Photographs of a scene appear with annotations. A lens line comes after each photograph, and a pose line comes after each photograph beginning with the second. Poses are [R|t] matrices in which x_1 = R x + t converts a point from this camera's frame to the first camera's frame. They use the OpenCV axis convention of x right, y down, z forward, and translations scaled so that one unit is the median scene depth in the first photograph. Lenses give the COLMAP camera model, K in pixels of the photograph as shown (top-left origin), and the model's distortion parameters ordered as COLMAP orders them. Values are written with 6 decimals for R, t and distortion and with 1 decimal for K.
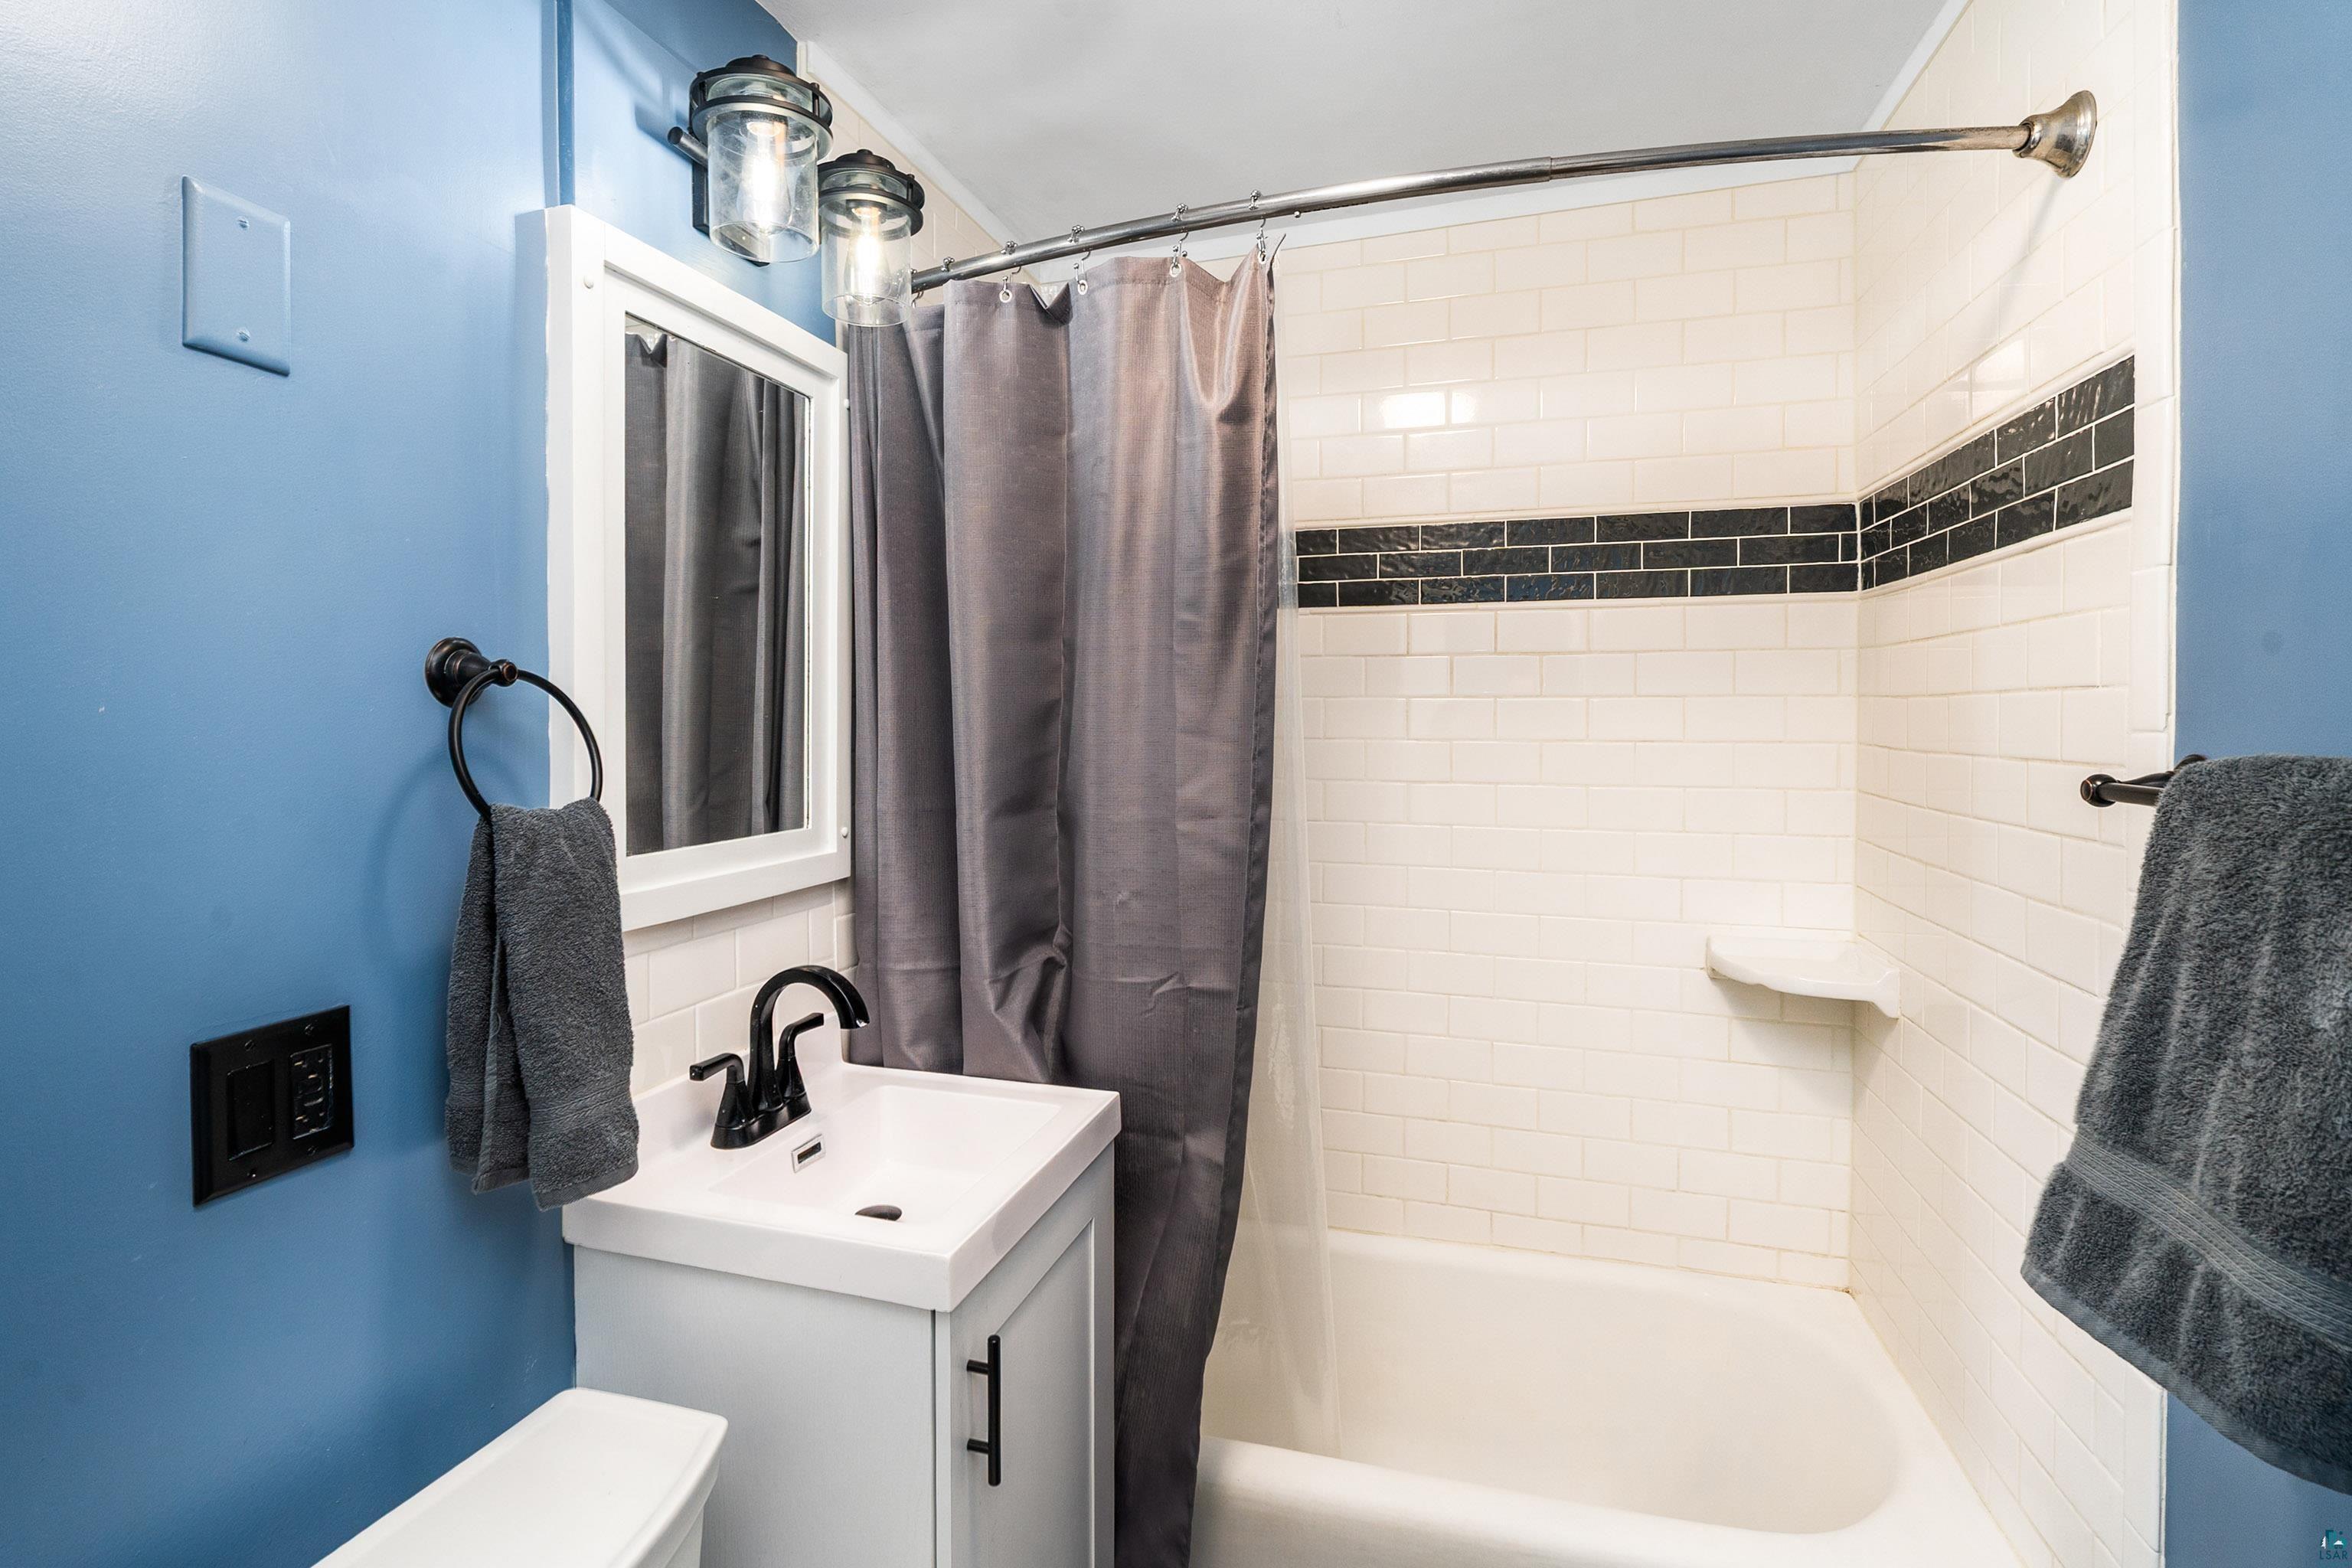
lens RADIAL K [[1146.5, 0, 1173.3], [0, 1146.5, 743.1], [0, 0, 1]] dist [-0.012095, 0.000149]
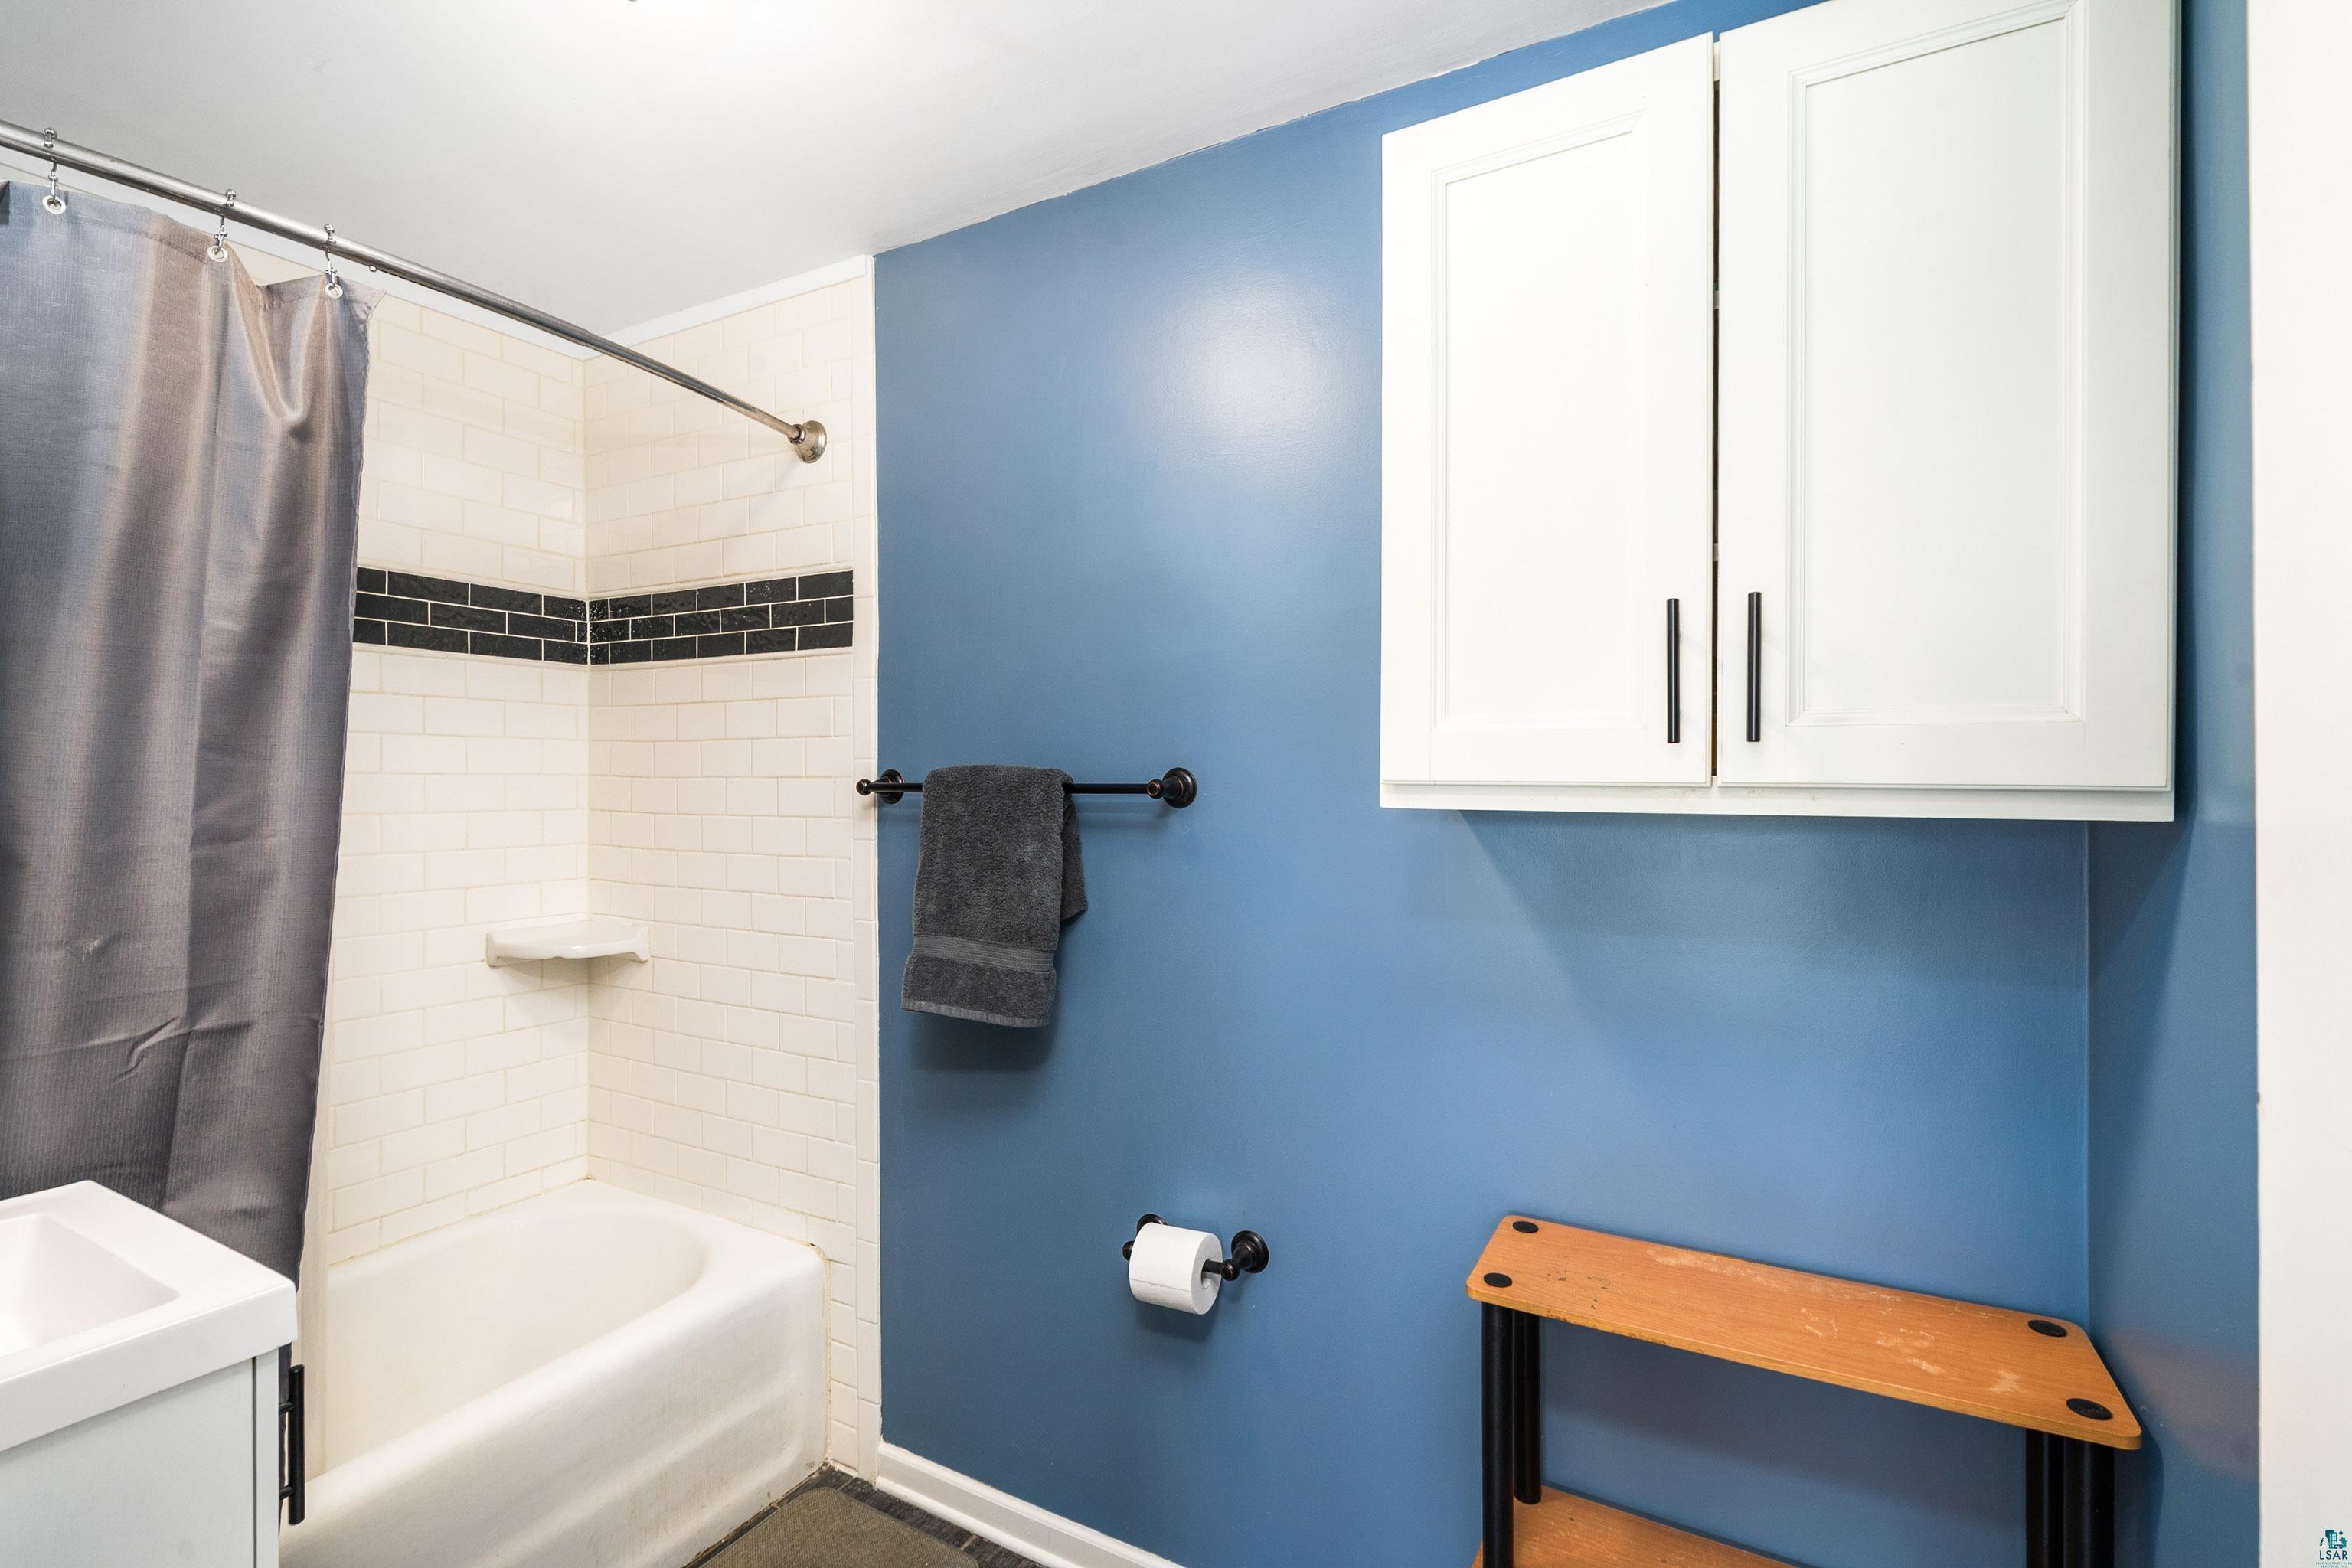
lens RADIAL K [[1045.5, 0, 1185.6], [0, 1045.5, 779.8], [0, 0, 1]] dist [-0.001832, 0.000367]
pose [[0.193581, 0.002322, 0.981081, -0.558641], [0.022455, 0.999725, -0.006797, 0.034404], [-0.980827, 0.023346, 0.193476, 0.053033]]
